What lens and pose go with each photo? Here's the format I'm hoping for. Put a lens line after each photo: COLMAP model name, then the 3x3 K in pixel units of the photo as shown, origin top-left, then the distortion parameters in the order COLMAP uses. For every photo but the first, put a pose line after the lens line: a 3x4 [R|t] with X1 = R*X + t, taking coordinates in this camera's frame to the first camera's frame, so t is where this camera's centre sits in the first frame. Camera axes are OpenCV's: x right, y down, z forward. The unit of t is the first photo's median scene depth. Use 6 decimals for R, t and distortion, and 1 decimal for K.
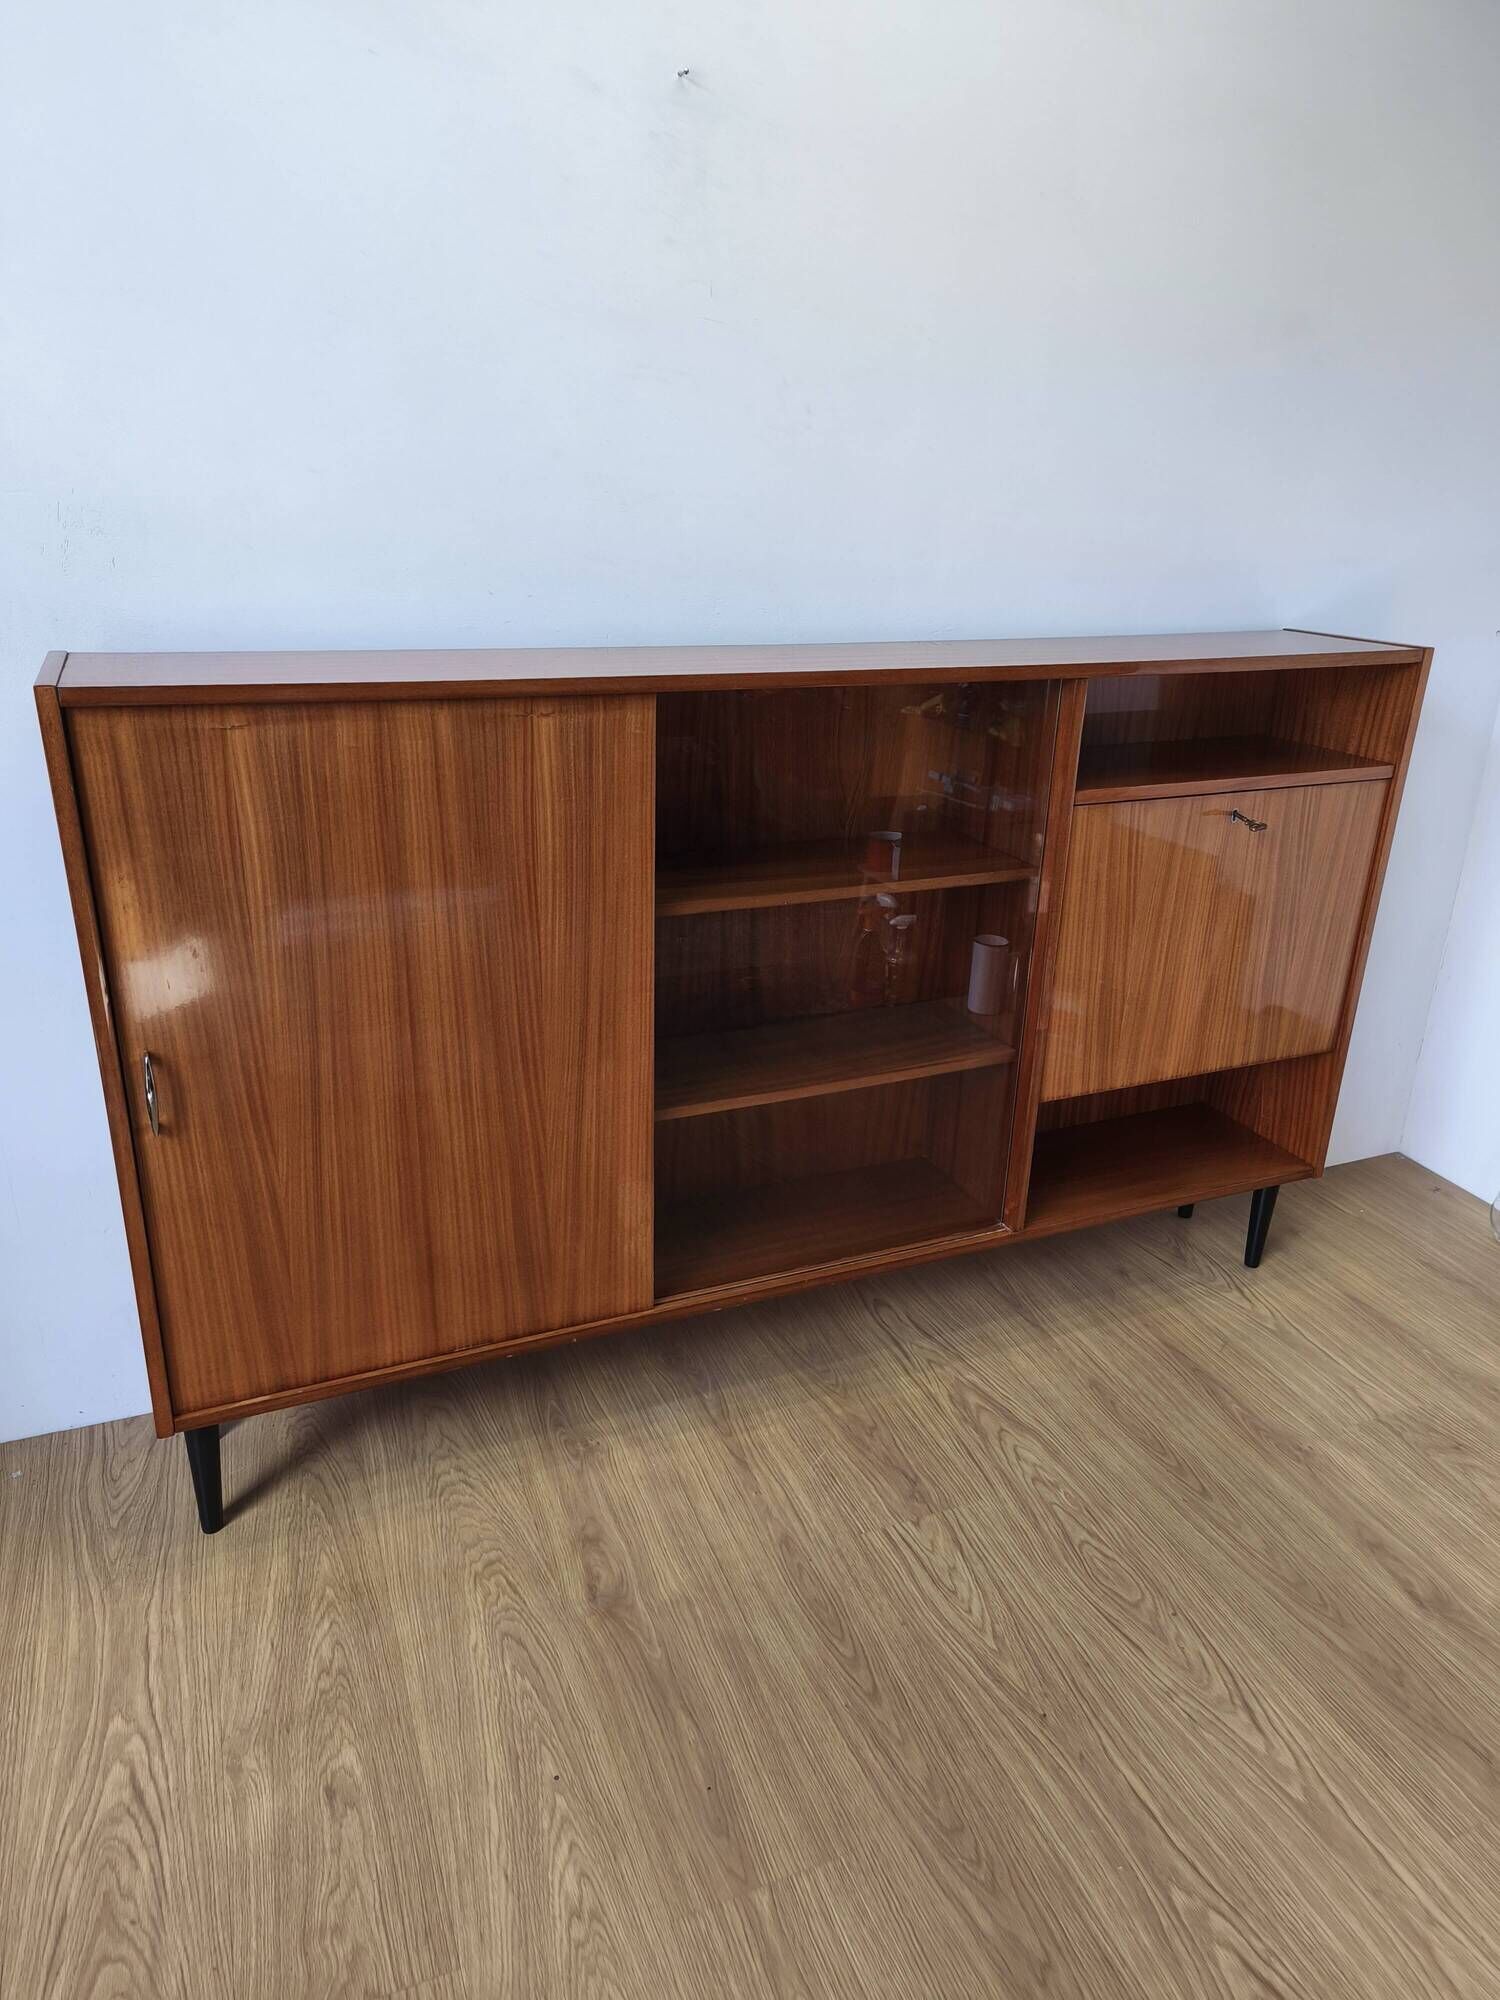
lens RADIAL K [[1309.2, 0, 753.8], [0, 1309.2, 999.2], [0, 0, 1]] dist [0.075784, -0.068516]
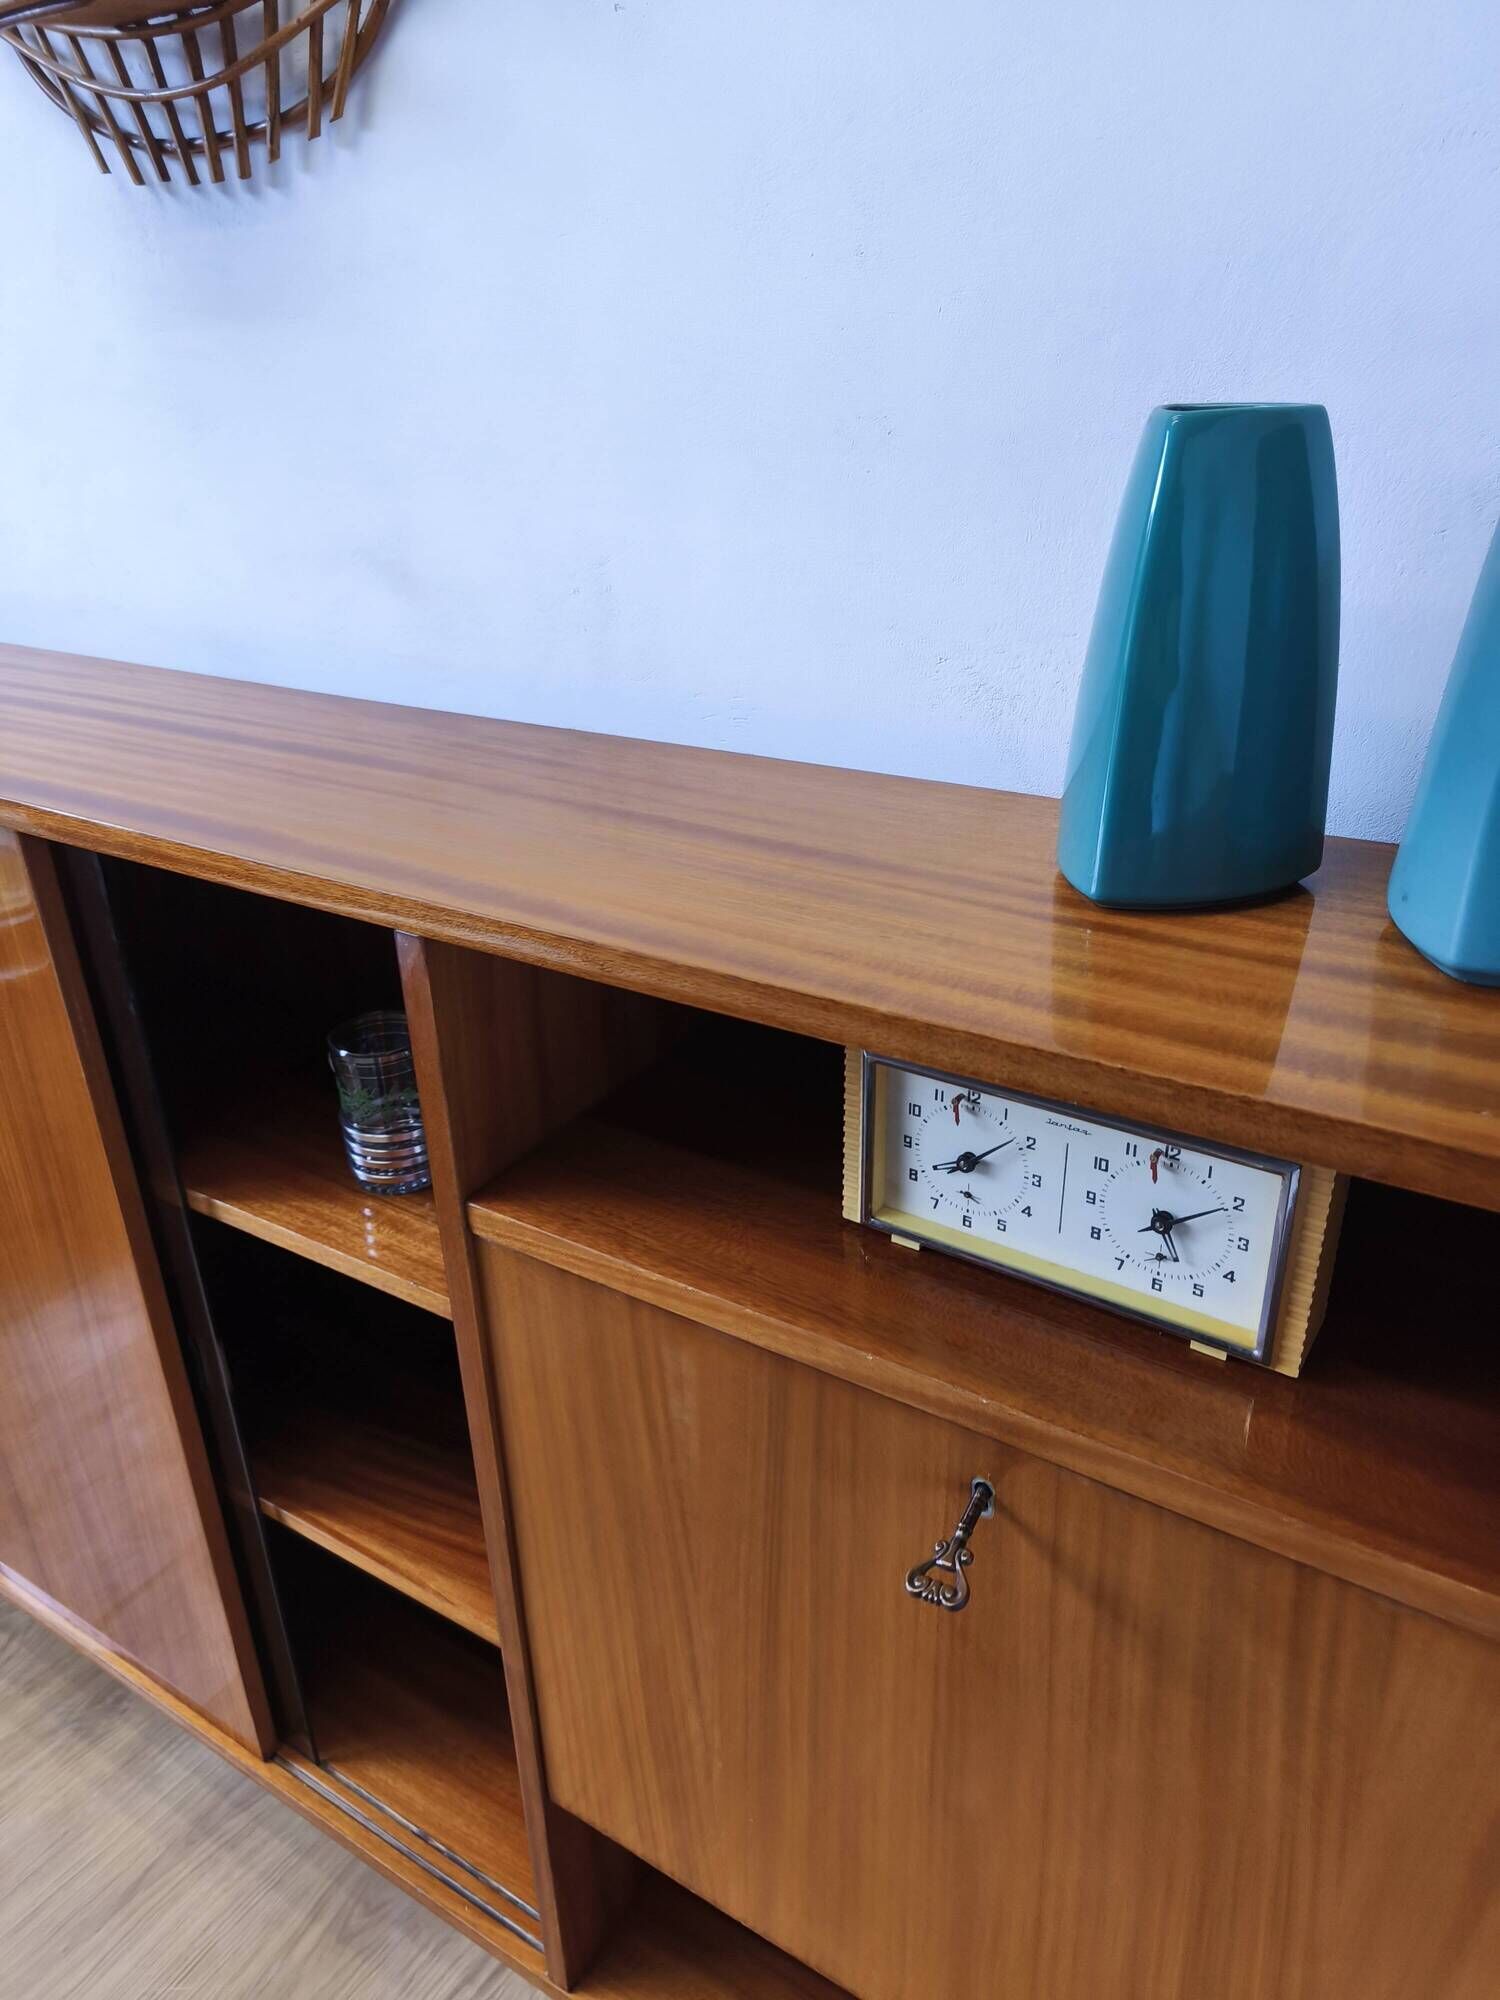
lens RADIAL K [[1309.2, 0, 776.6], [0, 1309.2, 1002.7], [0, 0, 1]] dist [0.075784, -0.068516]
pose [[0.565001, 0.323247, -0.759135, 0.620834], [-0.267155, 0.942169, 0.202349, -0.341106], [0.780642, 0.088479, 0.618684, 0.907273]]
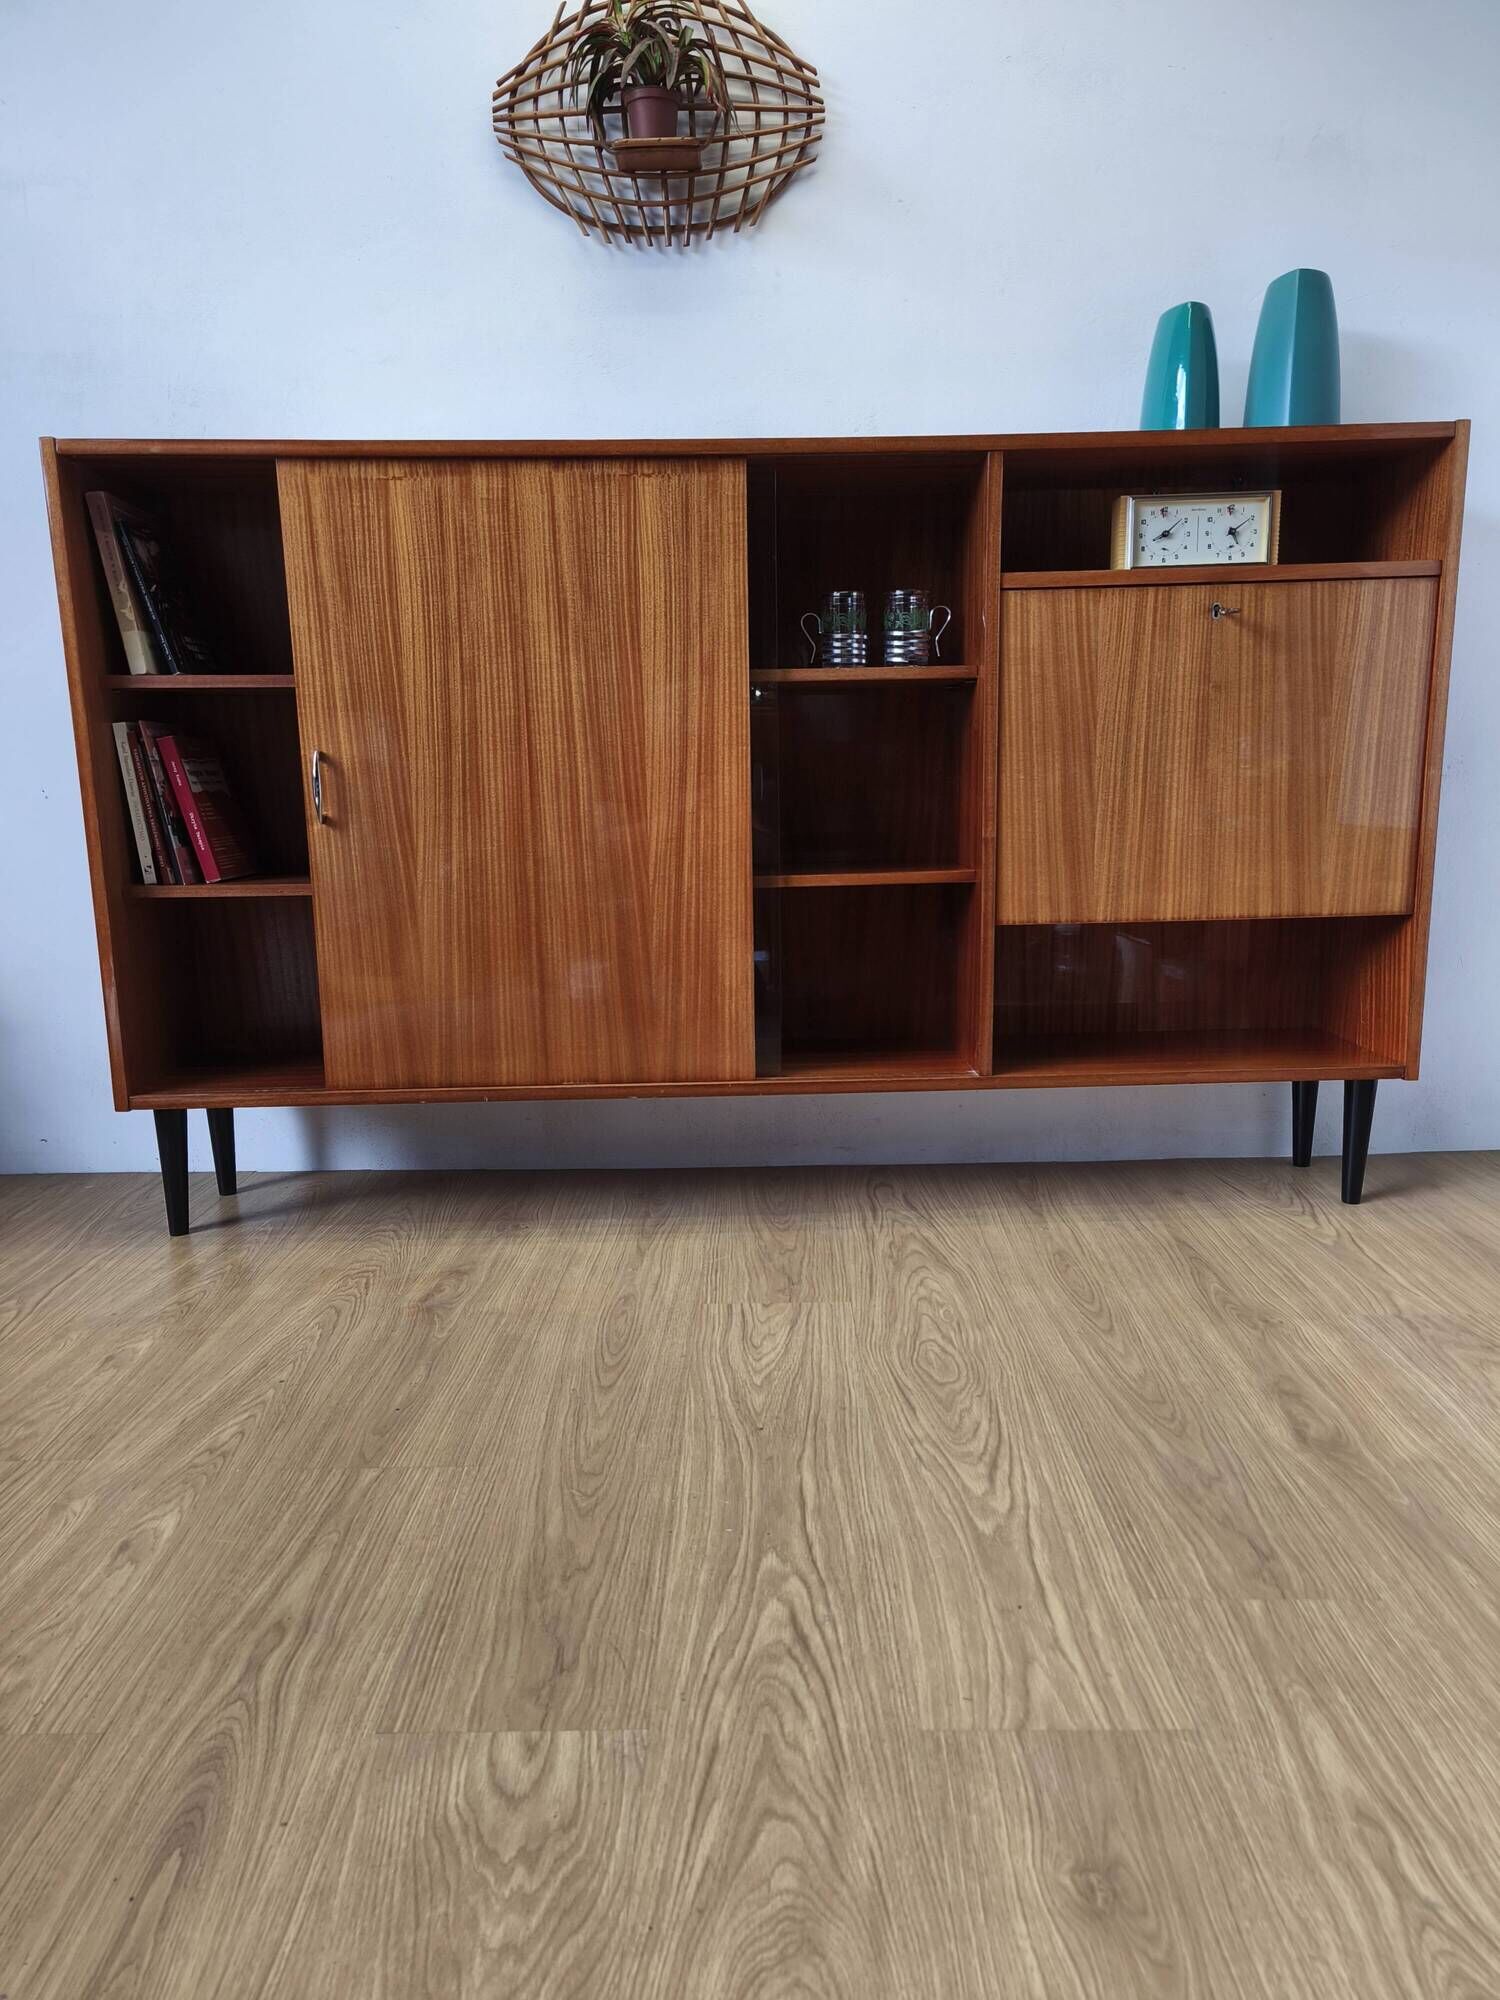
lens RADIAL K [[1309.2, 0, 757.9], [0, 1309.2, 1006.0], [0, 0, 1]] dist [0.075784, -0.068516]
pose [[0.923360, 0.026562, -0.383016, 0.506845], [-0.097455, 0.981146, -0.166898, 0.371042], [0.371361, 0.191433, 0.908540, 0.116043]]
